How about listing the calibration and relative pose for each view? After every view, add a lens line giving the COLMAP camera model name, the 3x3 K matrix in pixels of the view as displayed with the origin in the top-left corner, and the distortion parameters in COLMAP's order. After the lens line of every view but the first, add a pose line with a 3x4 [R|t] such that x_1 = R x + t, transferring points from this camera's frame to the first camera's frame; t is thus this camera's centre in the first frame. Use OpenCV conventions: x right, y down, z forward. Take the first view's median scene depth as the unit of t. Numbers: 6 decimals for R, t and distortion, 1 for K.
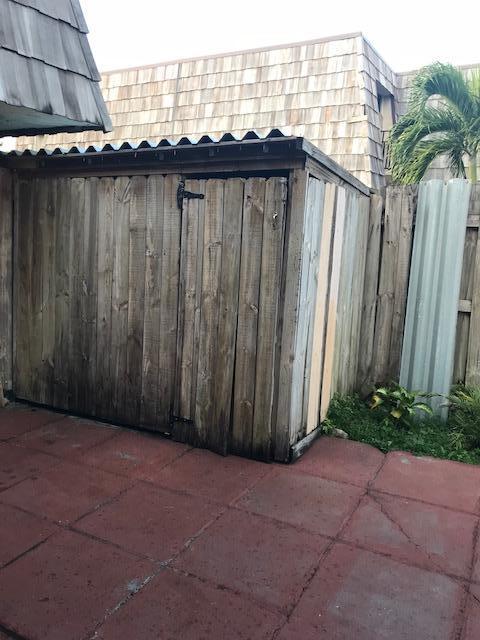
lens RADIAL K [[531.3, 0, 238.6], [0, 531.3, 317.1], [0, 0, 1]] dist [0.026523, -0.025366]
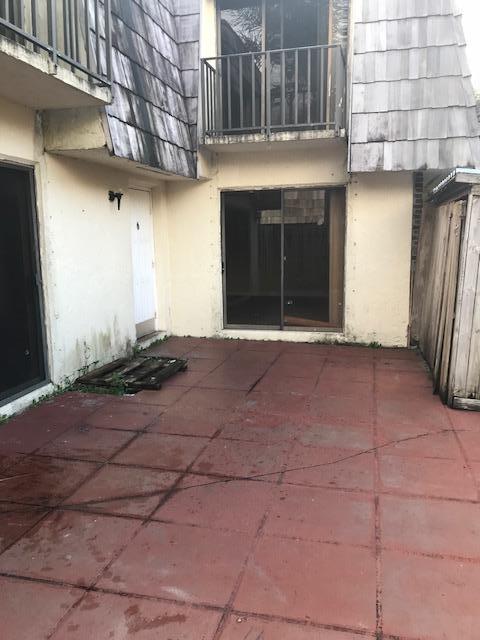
lens RADIAL K [[531.3, 0, 250.8], [0, 531.3, 324.1], [0, 0, 1]] dist [0.026523, -0.025366]
pose [[0.251834, 0.146601, -0.956602, 1.316568], [-0.154023, 0.981932, 0.109935, -0.011082], [0.955435, 0.119654, 0.269864, 0.108002]]
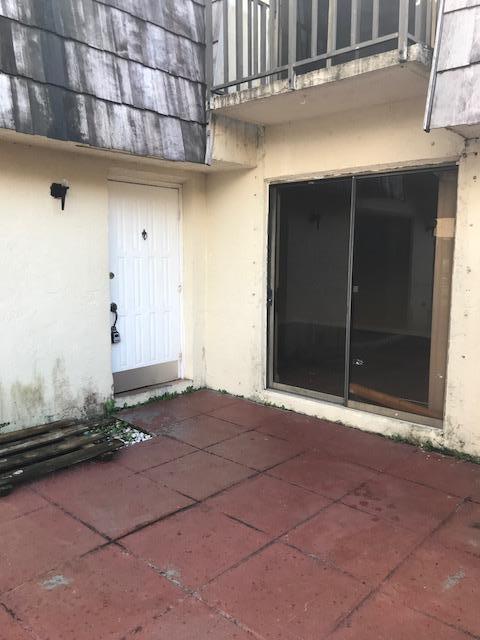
lens RADIAL K [[531.3, 0, 242.4], [0, 531.3, 319.3], [0, 0, 1]] dist [0.026523, -0.025366]
pose [[-0.241113, 0.110929, -0.964137, 0.540399], [-0.180175, 0.971059, 0.156784, -0.149657], [0.953626, 0.211516, -0.214148, 0.867425]]
